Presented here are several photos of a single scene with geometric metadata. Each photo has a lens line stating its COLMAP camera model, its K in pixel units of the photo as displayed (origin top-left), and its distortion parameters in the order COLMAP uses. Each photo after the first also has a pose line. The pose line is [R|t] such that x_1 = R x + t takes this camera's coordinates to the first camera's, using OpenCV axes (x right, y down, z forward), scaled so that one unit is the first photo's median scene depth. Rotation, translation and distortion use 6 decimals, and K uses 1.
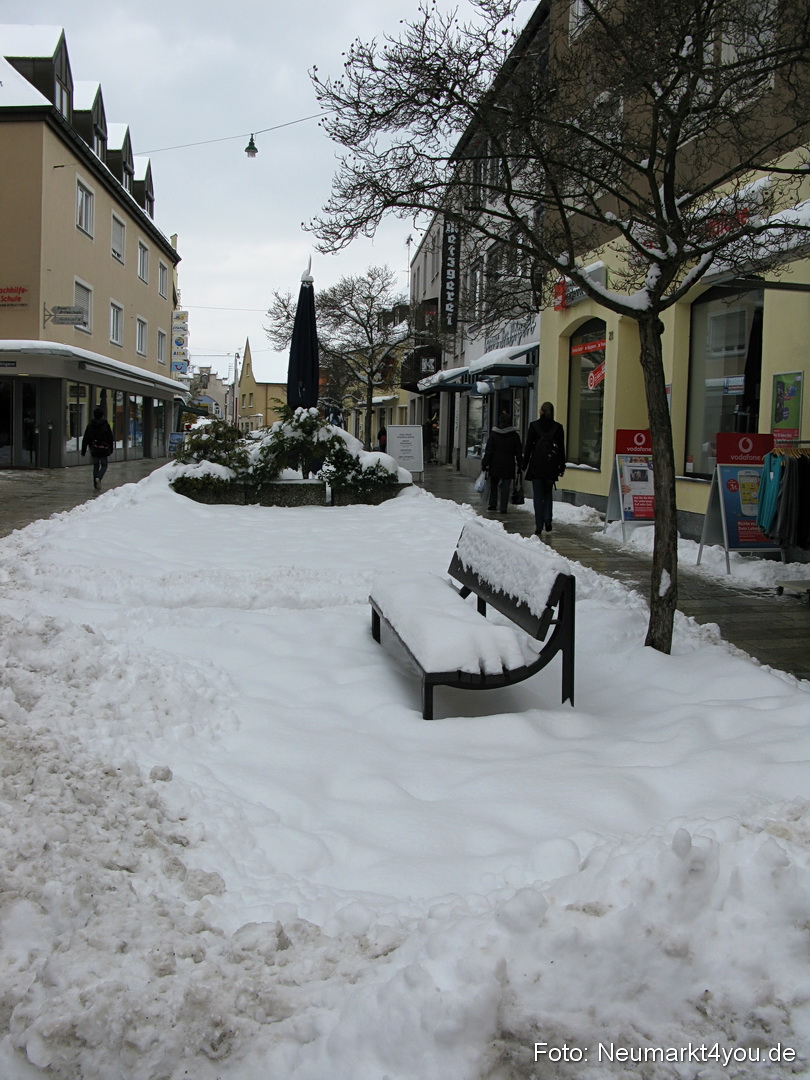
lens RADIAL K [[1147.3, 0, 405.0], [0, 1147.3, 540.0], [0, 0, 1]] dist [-0.211702, 0.322327]
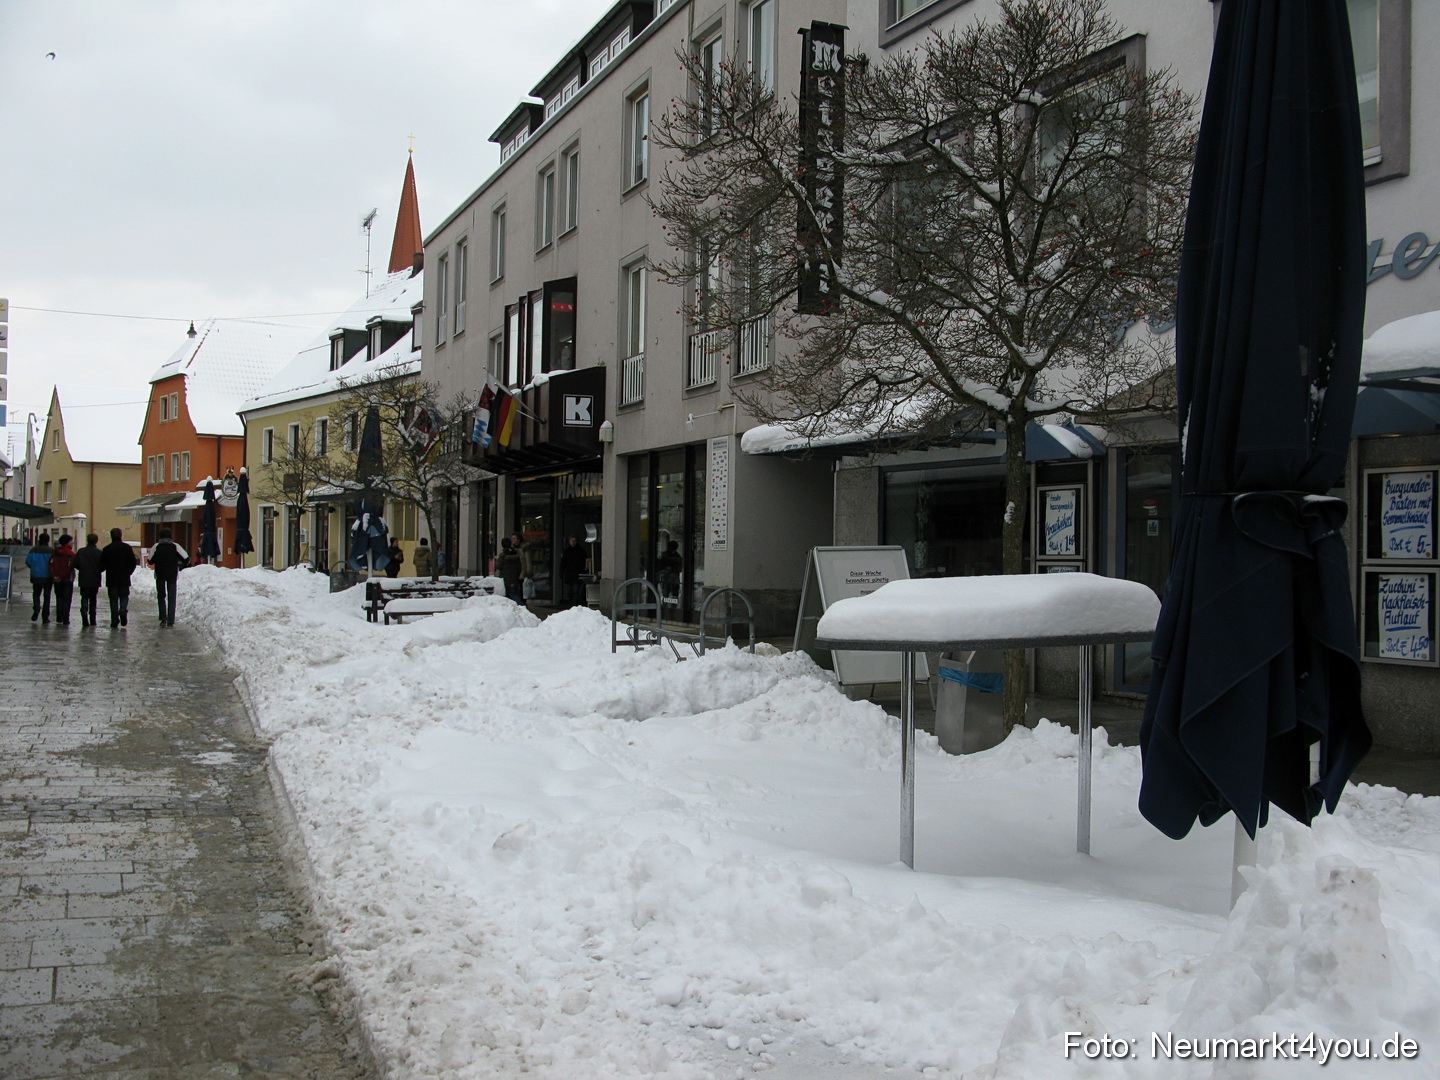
lens RADIAL K [[1529.7, 0, 720.0], [0, 1529.7, 540.0], [0, 0, 1]] dist [-0.211702, 0.322327]
pose [[0.949296, -0.008504, 0.314270, -0.054350], [0.037381, 0.995596, -0.085975, -0.018375], [-0.312155, 0.093363, 0.945433, 0.166327]]
